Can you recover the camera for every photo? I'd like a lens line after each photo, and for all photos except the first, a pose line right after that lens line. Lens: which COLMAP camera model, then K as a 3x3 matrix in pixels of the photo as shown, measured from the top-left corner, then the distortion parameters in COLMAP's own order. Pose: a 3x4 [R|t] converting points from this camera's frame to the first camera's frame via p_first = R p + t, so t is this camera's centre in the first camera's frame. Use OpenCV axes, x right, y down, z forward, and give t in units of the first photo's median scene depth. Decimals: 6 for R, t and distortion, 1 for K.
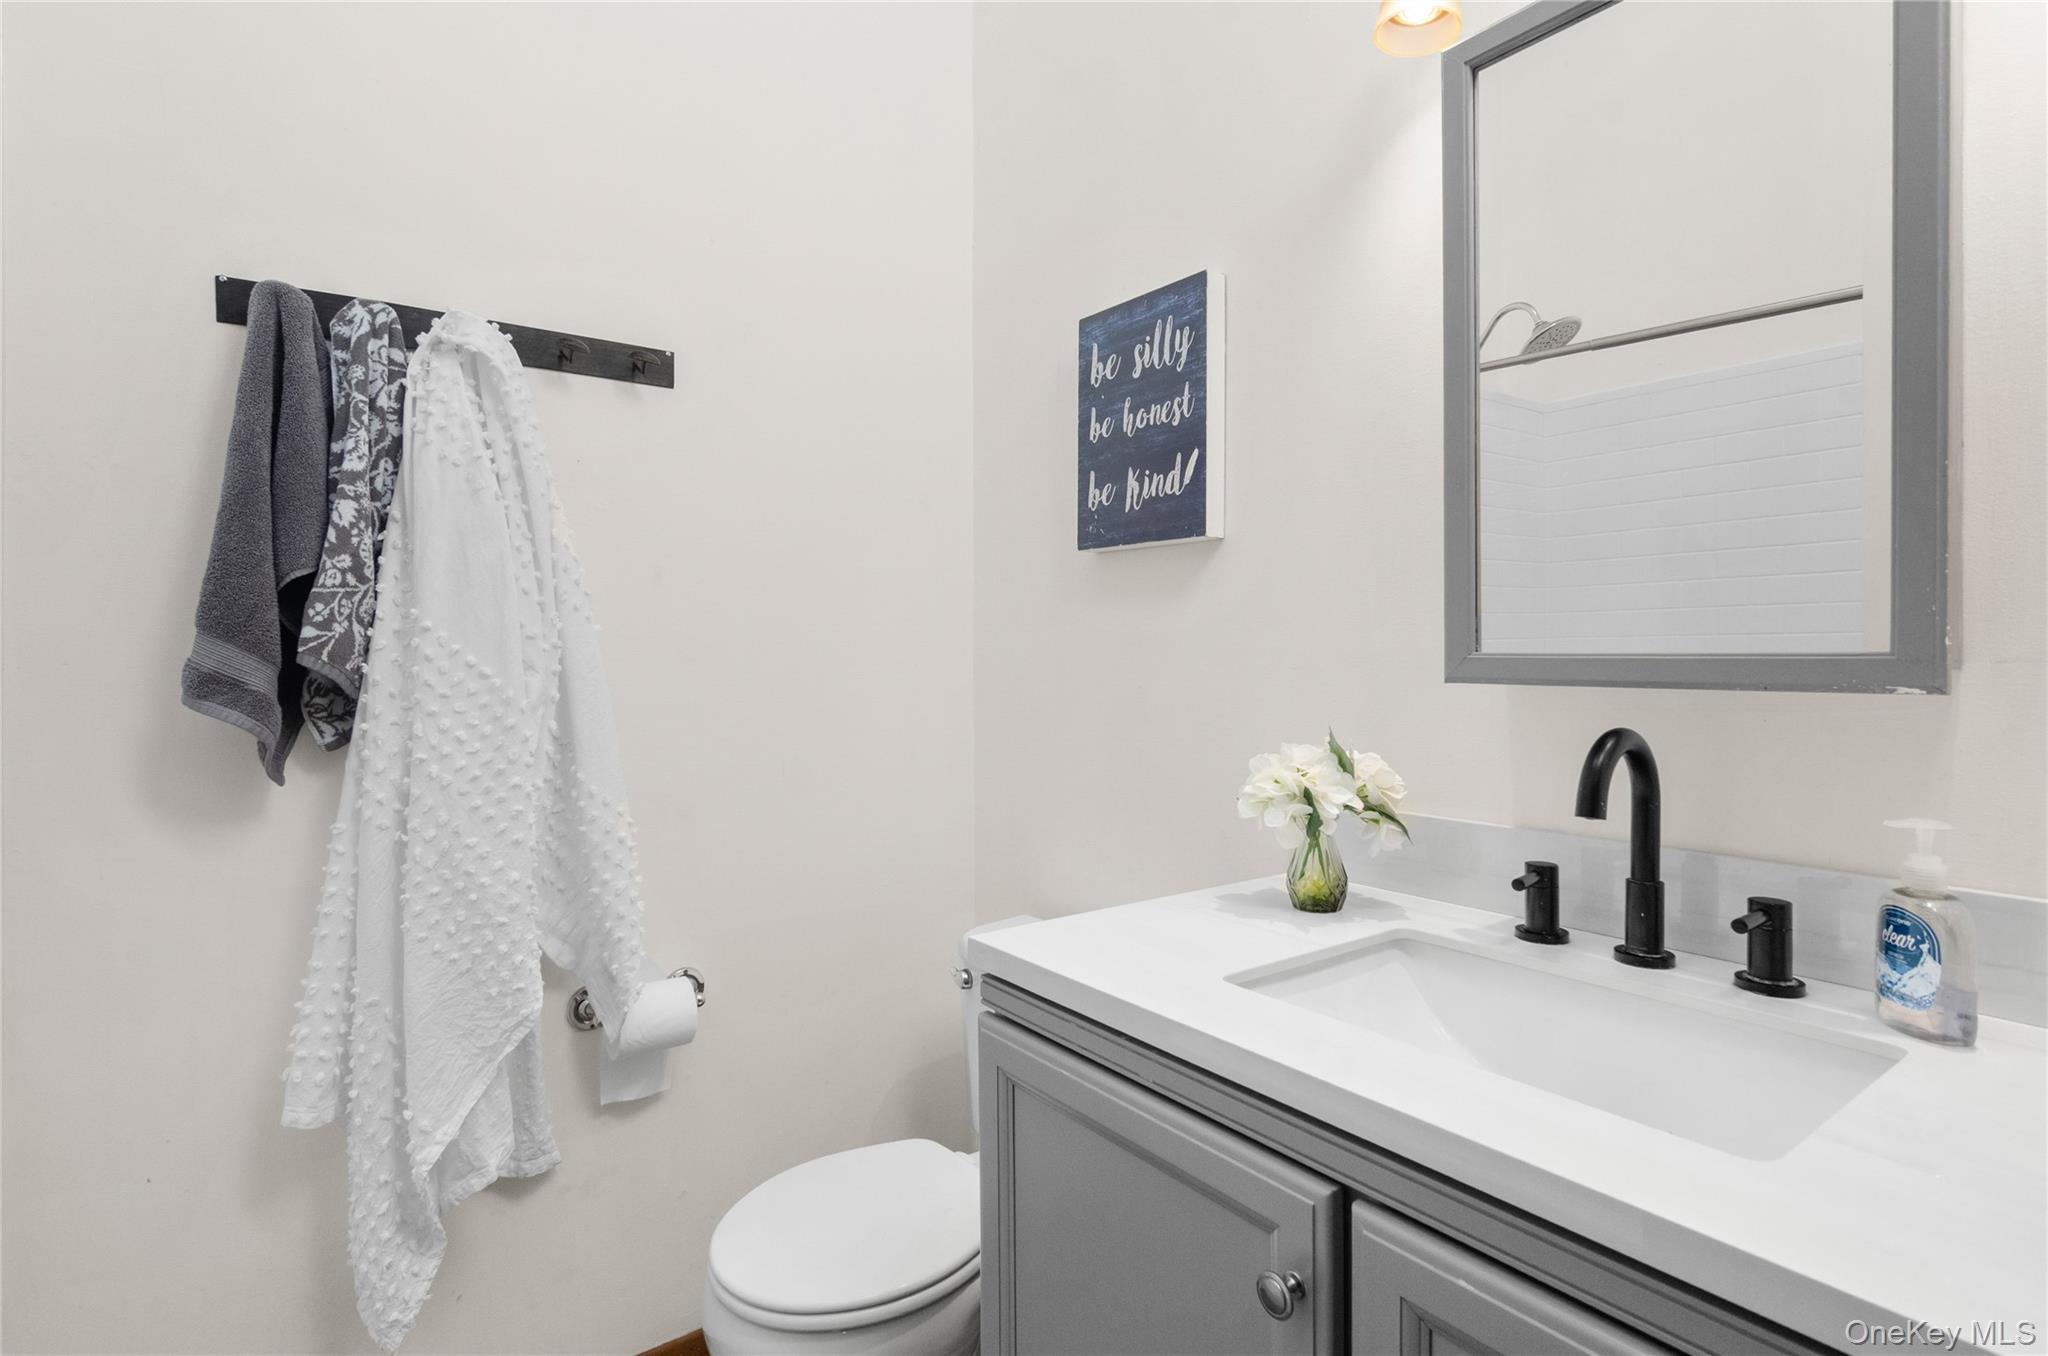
lens RADIAL K [[995.8, 0, 1018.4], [0, 995.8, 674.0], [0, 0, 1]] dist [-0.003113, 0.001238]
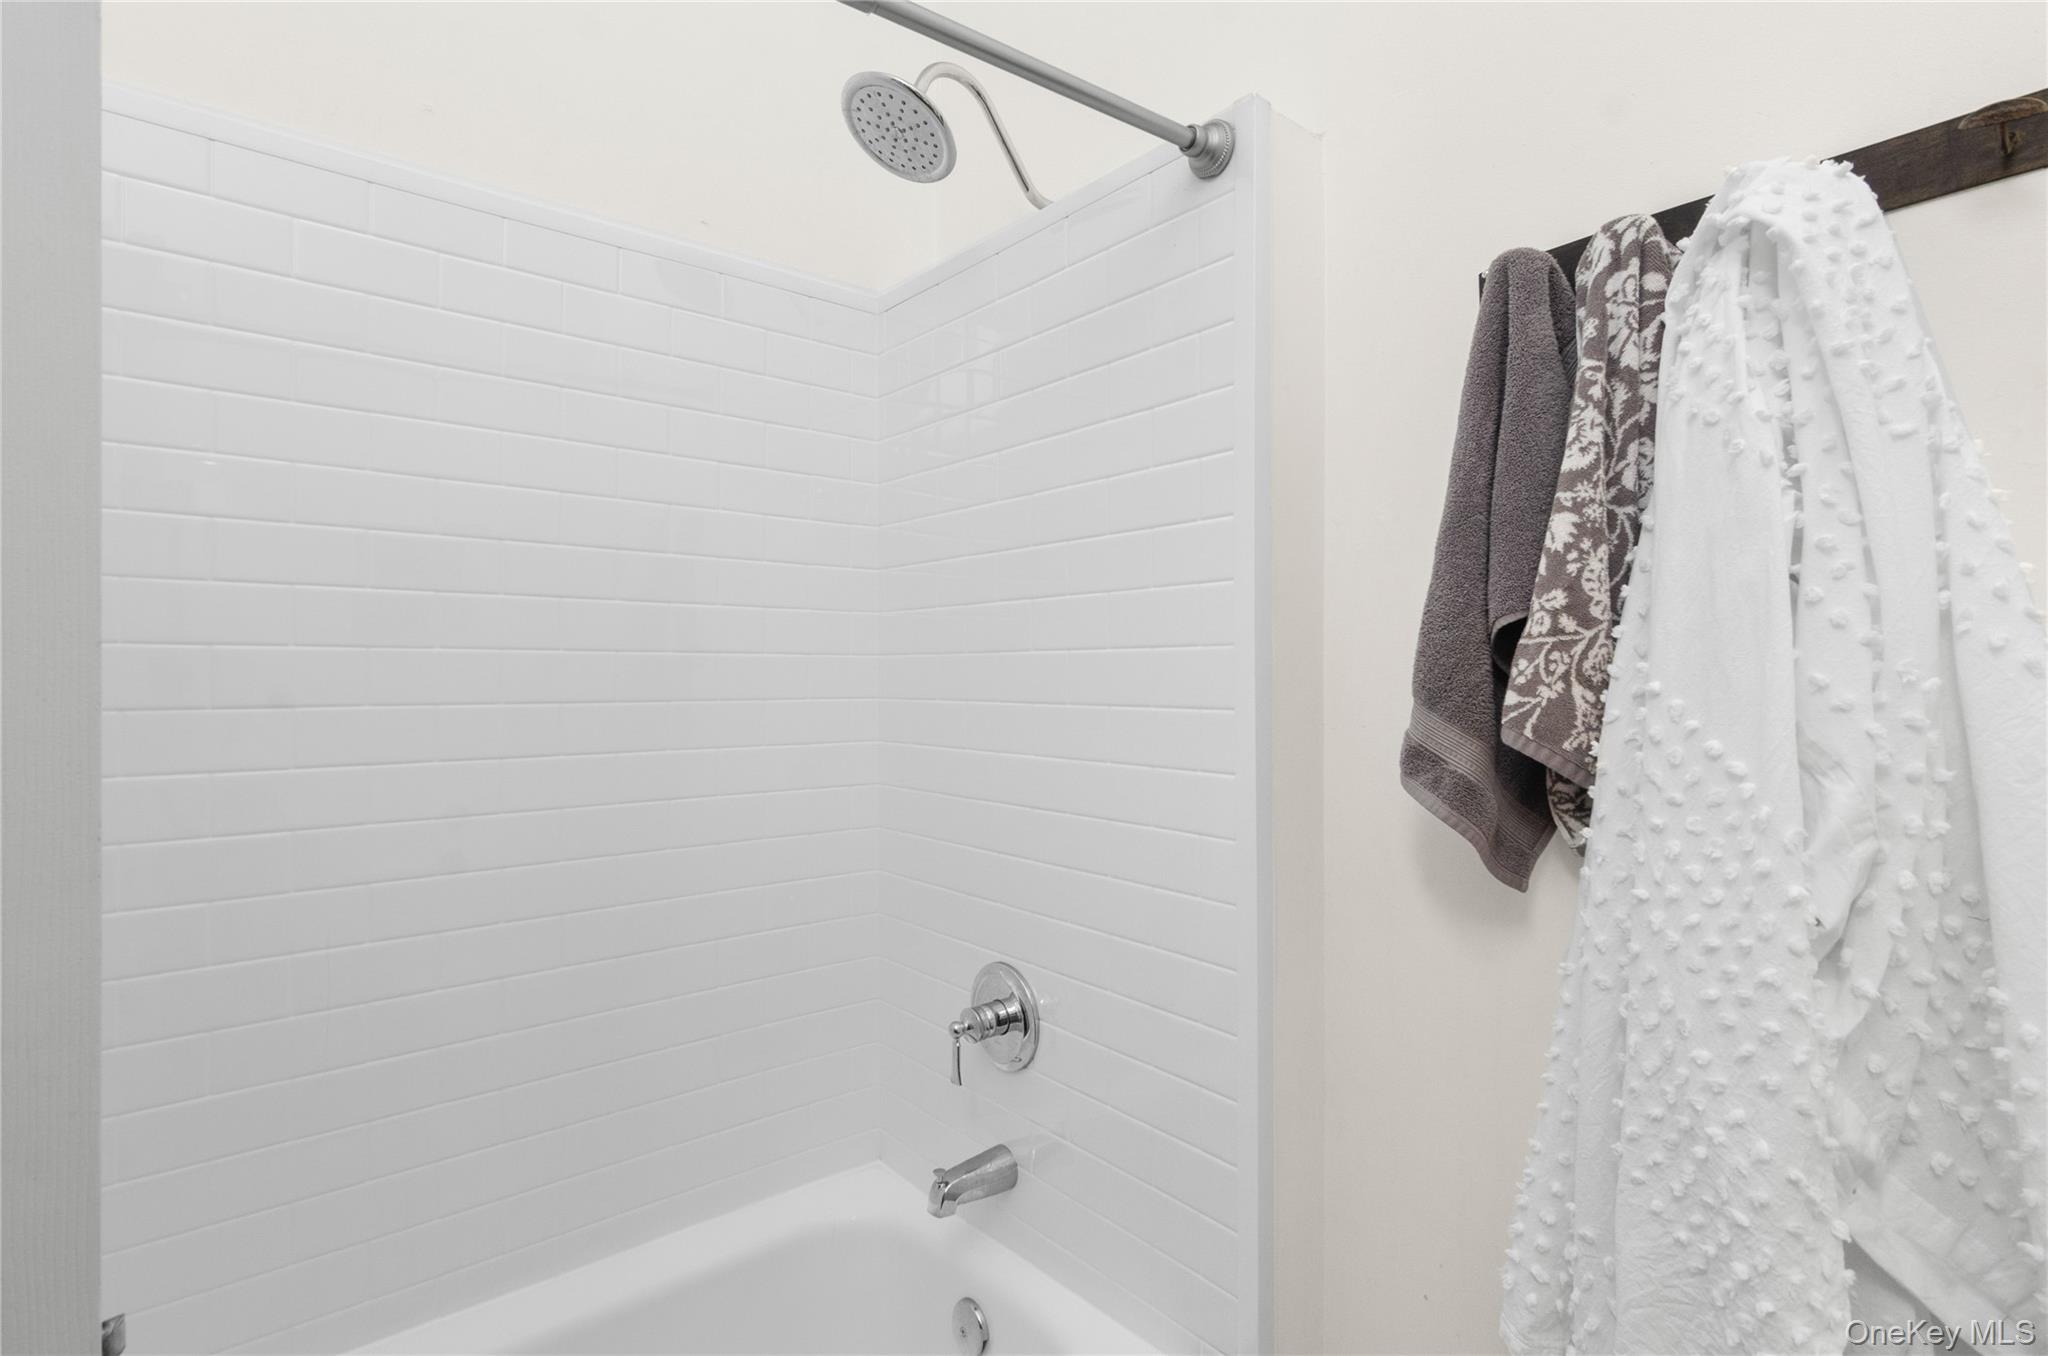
lens RADIAL K [[995.8, 0, 1018.4], [0, 995.8, 674.0], [0, 0, 1]] dist [-0.003113, 0.001238]
pose [[0.067373, -0.006952, -0.997704, 0.011299], [-0.020141, 0.999762, -0.008327, -0.044569], [0.997525, 0.020655, 0.067217, 0.553533]]
